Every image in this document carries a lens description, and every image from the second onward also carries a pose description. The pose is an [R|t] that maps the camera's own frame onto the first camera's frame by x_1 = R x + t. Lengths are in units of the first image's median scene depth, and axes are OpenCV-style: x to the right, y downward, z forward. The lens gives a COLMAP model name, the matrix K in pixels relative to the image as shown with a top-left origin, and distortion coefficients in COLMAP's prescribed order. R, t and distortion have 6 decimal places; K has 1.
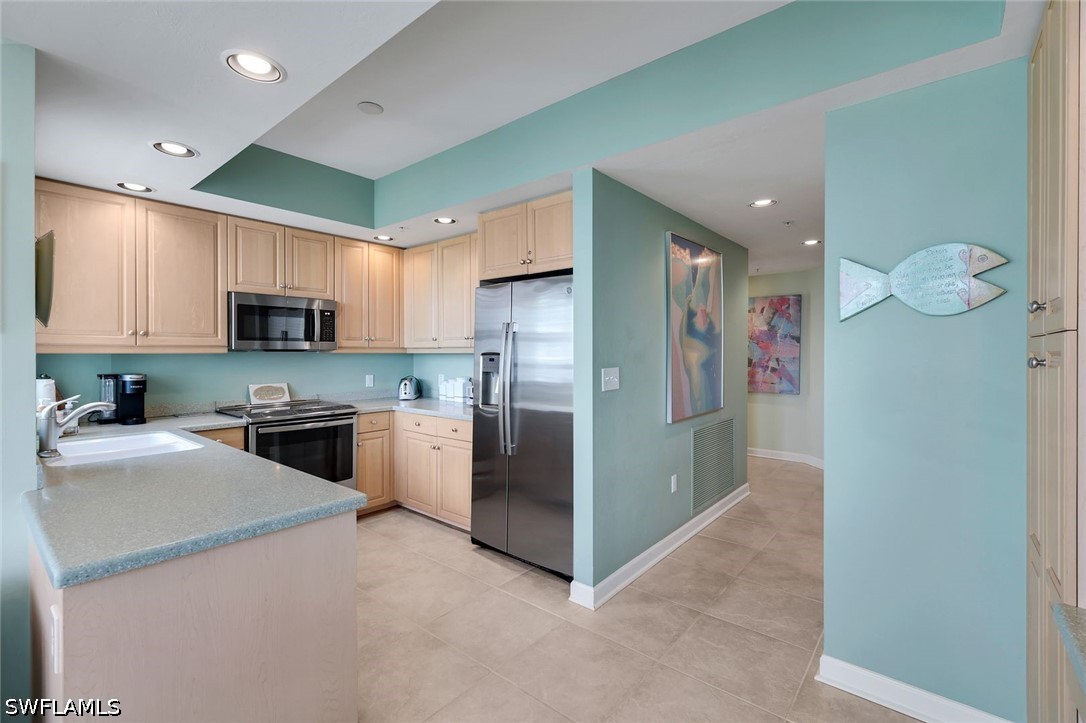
lens RADIAL K [[479.6, 0, 547.6], [0, 479.6, 354.3], [0, 0, 1]] dist [0.011857, 0.000065]
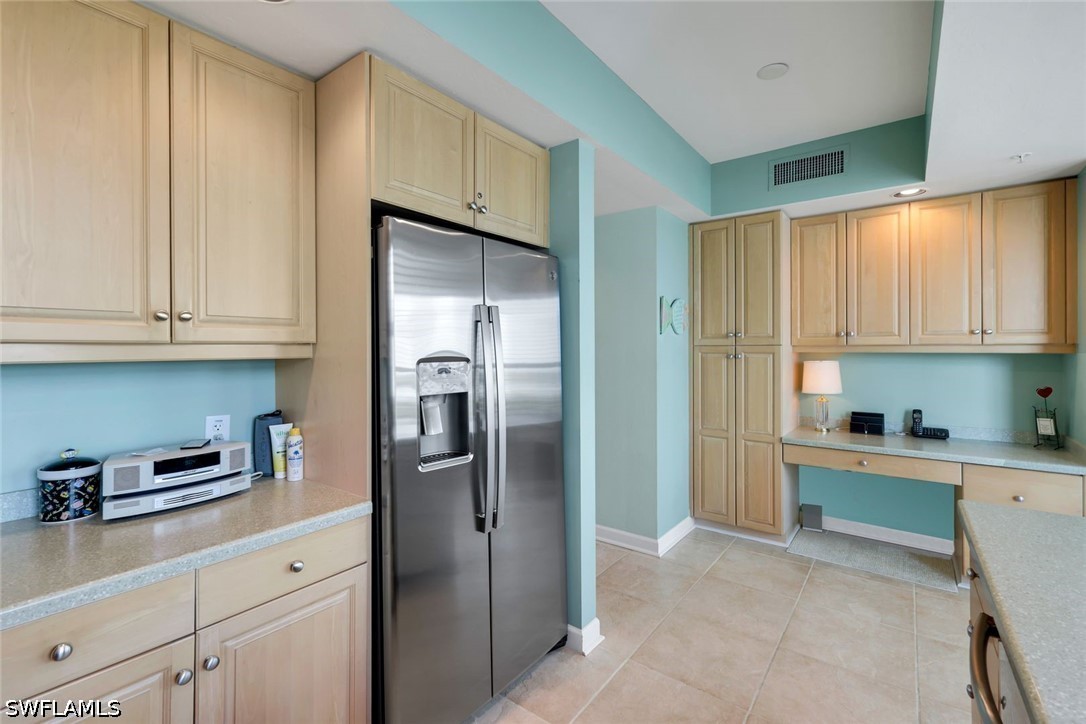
lens RADIAL K [[479.6, 0, 538.7], [0, 479.6, 349.7], [0, 0, 1]] dist [0.011857, 0.000065]
pose [[-0.039500, -0.000567, 0.999219, -0.660310], [0.007314, 0.999973, 0.000856, -0.011537], [-0.999193, 0.007342, -0.039494, 0.945649]]
